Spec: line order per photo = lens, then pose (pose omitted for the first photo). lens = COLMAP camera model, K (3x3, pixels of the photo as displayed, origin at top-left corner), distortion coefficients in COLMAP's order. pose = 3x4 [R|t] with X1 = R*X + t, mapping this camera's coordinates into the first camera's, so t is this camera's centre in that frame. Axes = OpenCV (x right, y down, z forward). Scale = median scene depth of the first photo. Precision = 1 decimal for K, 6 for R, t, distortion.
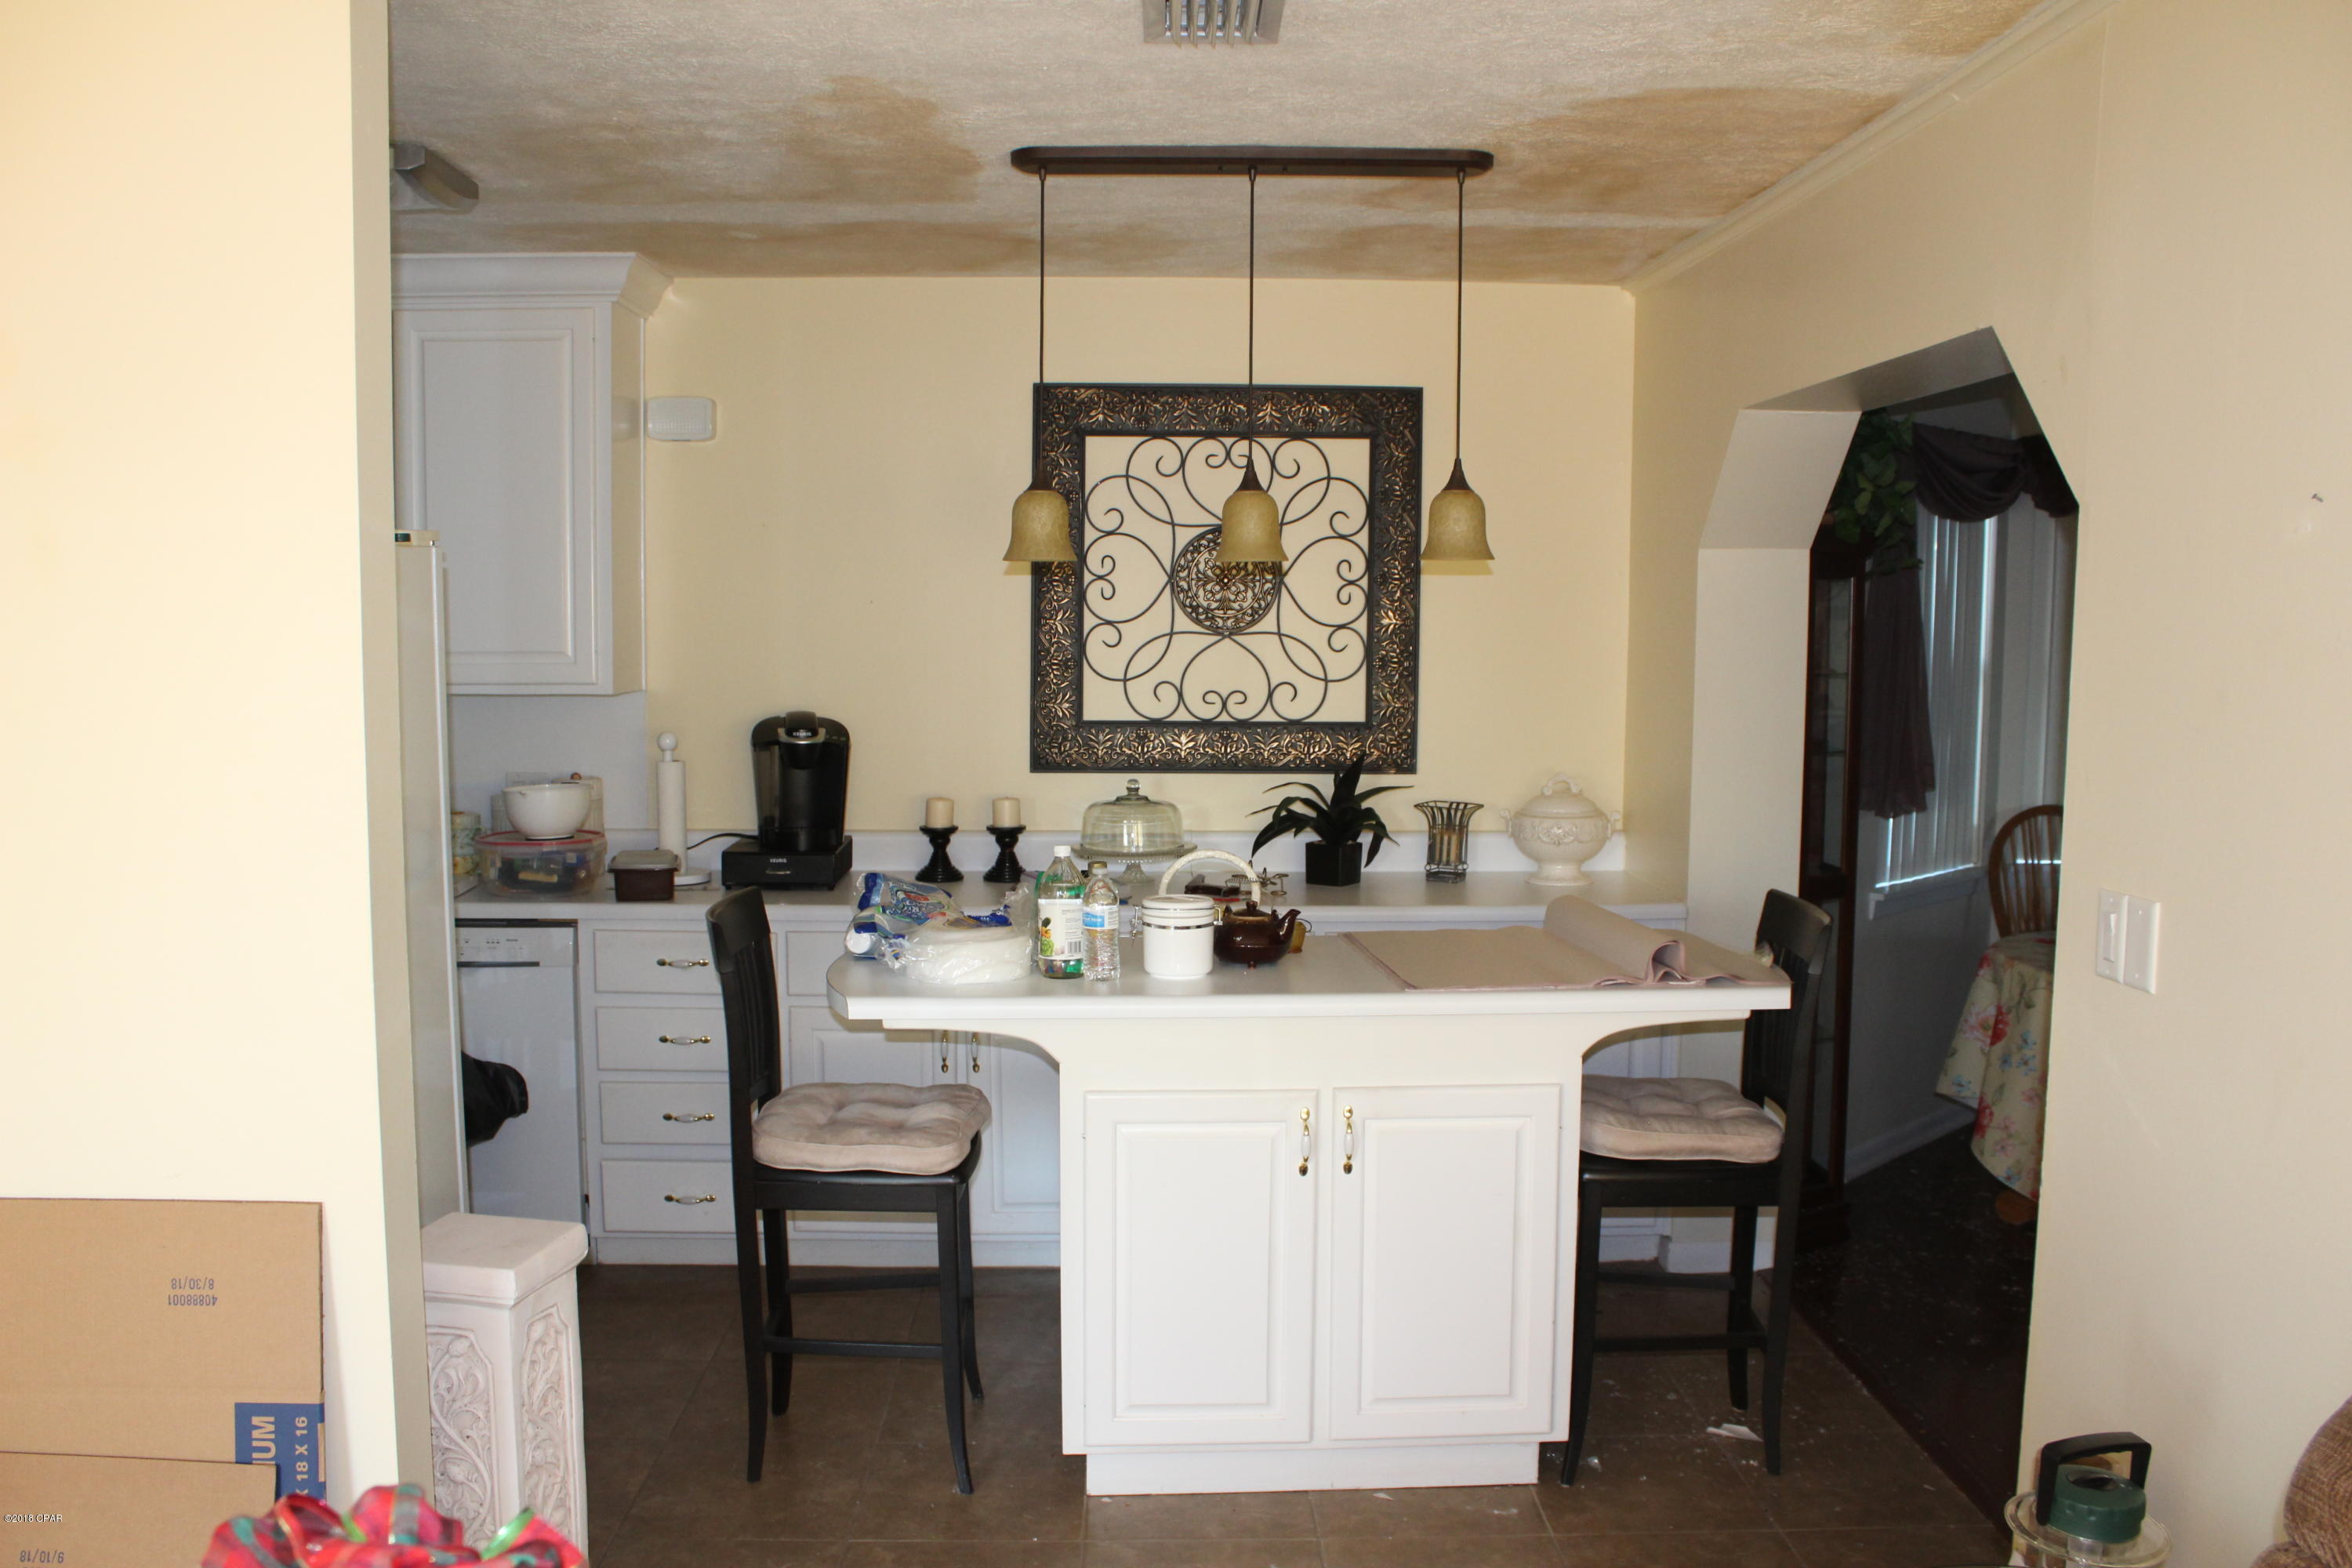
lens RADIAL K [[1937.7, 0, 1168.6], [0, 1937.7, 803.7], [0, 0, 1]] dist [-0.165447, 0.142256]
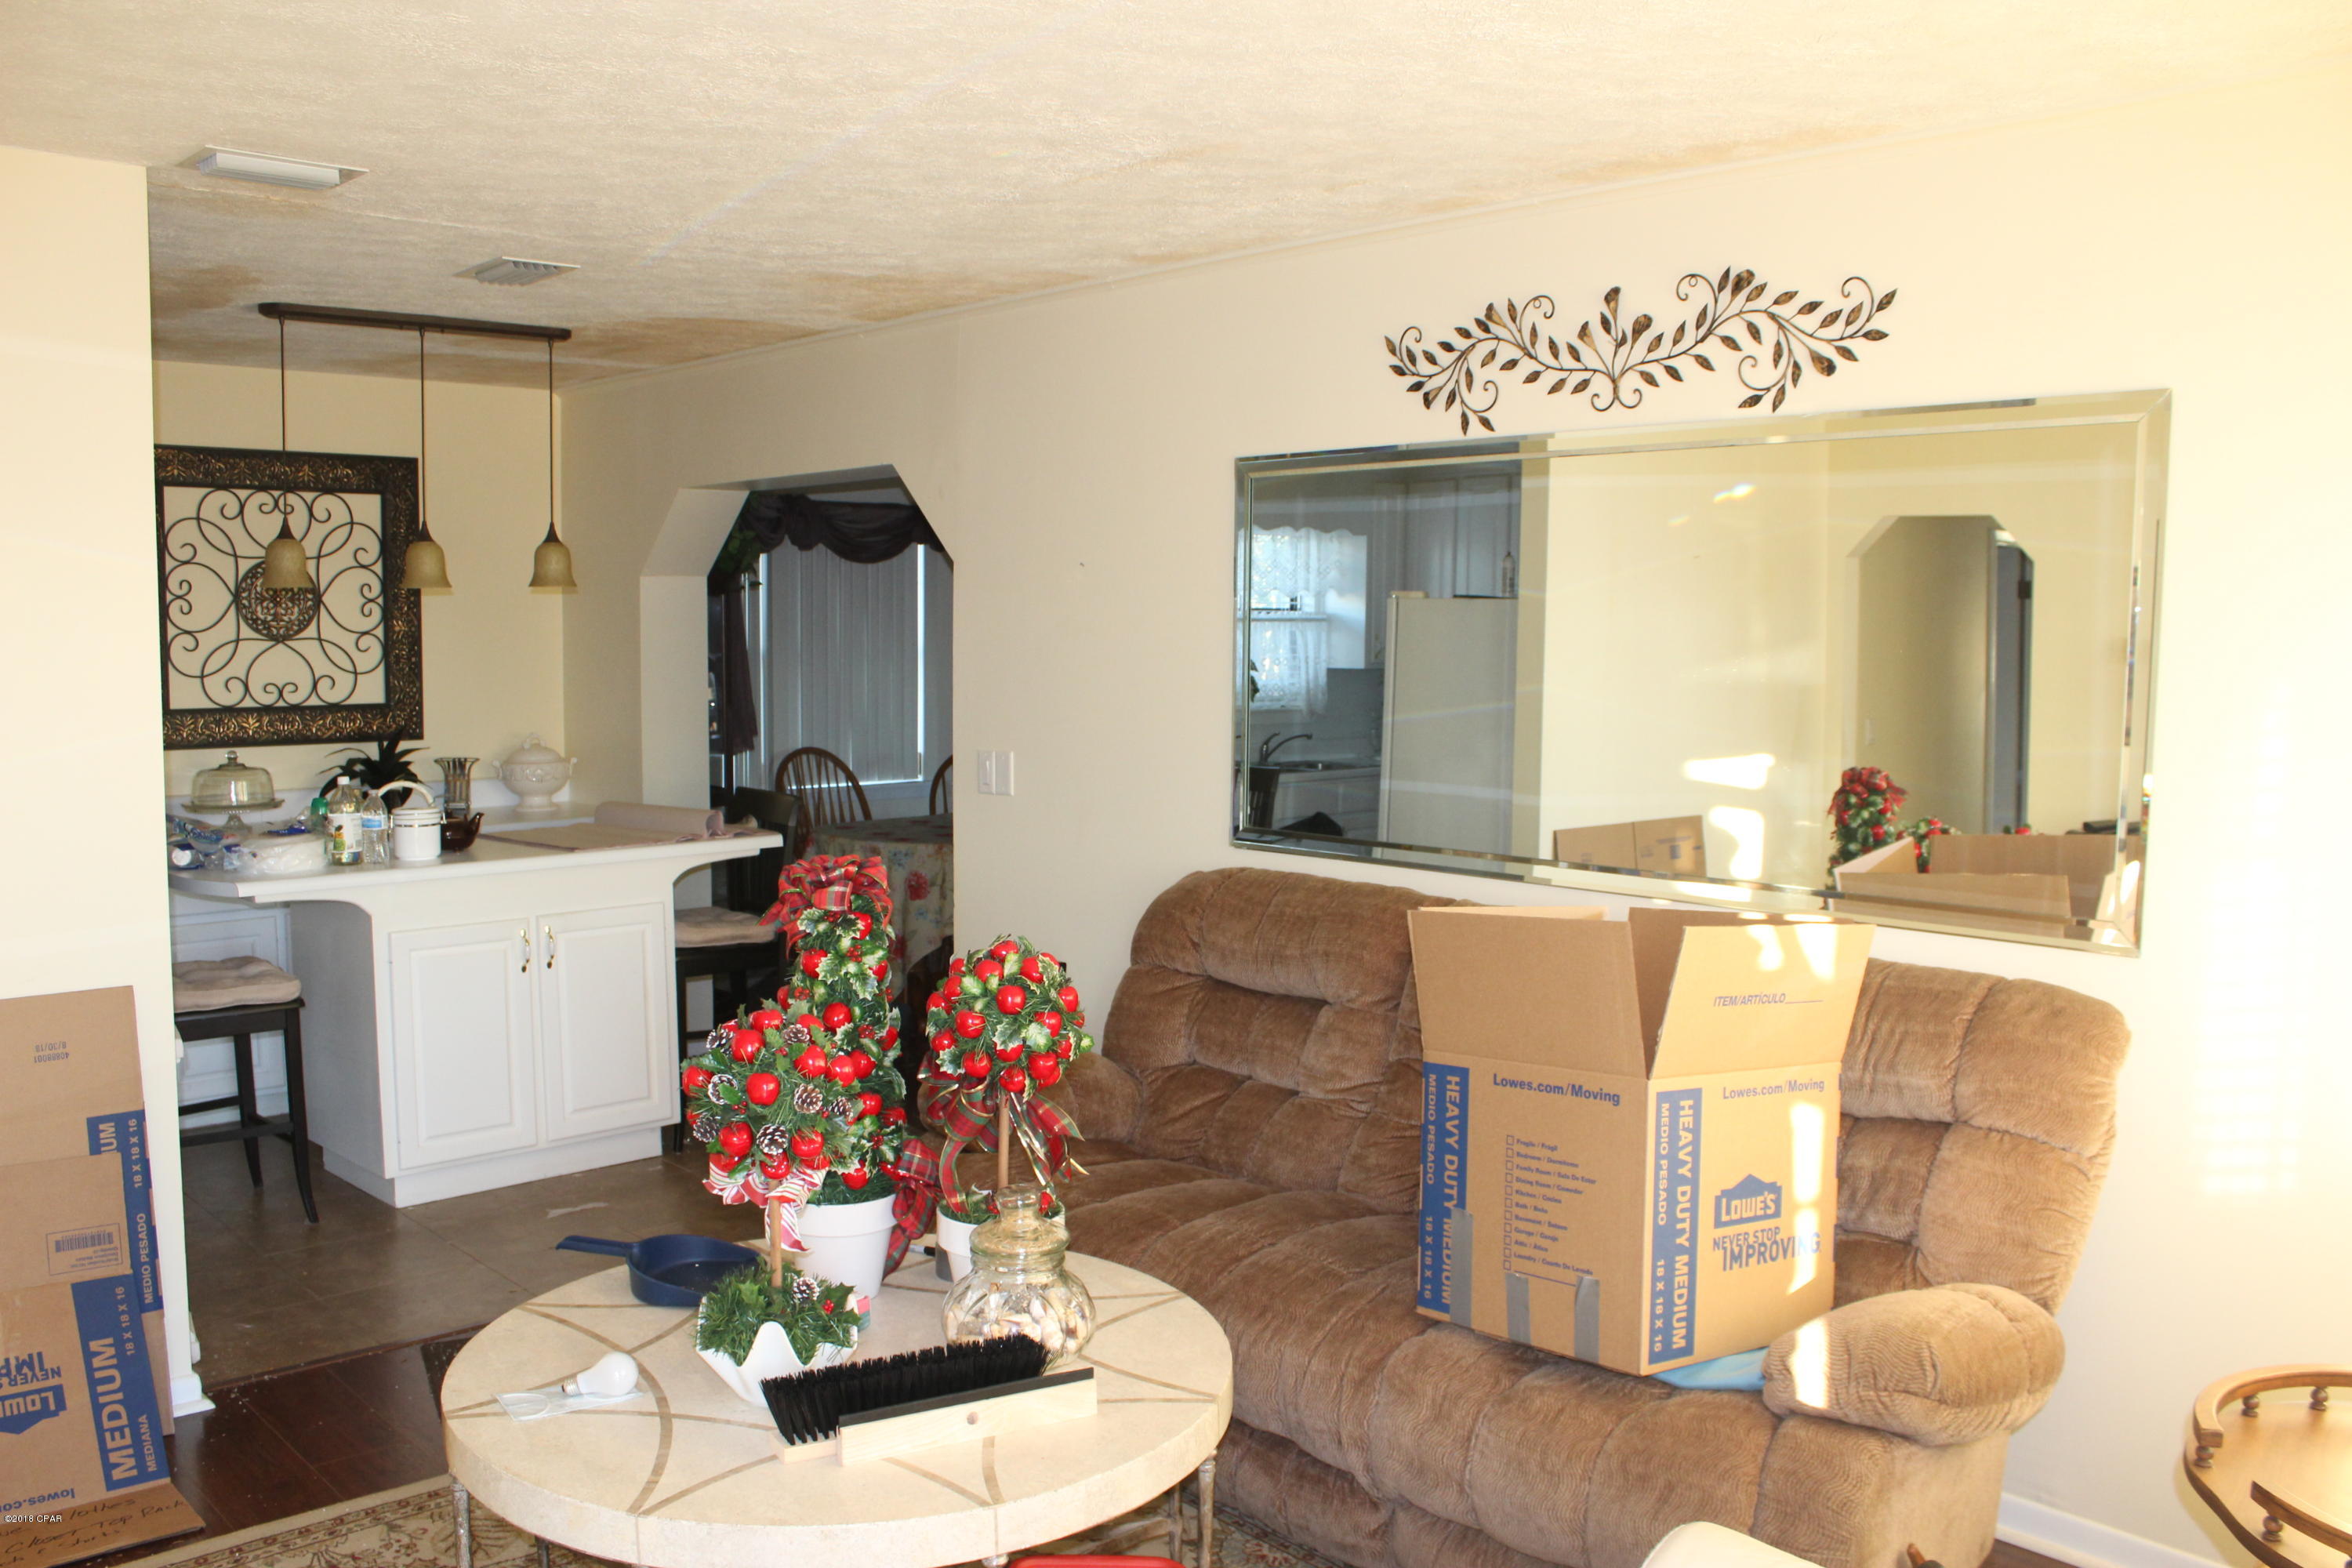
lens RADIAL K [[1937.7, 0, 1168.6], [0, 1937.7, 803.7], [0, 0, 1]] dist [-0.165447, 0.142256]
pose [[0.743487, -0.062851, 0.665791, -0.382370], [0.065887, 0.997614, 0.020599, 0.037560], [-0.665497, 0.028552, 0.745854, -0.357950]]
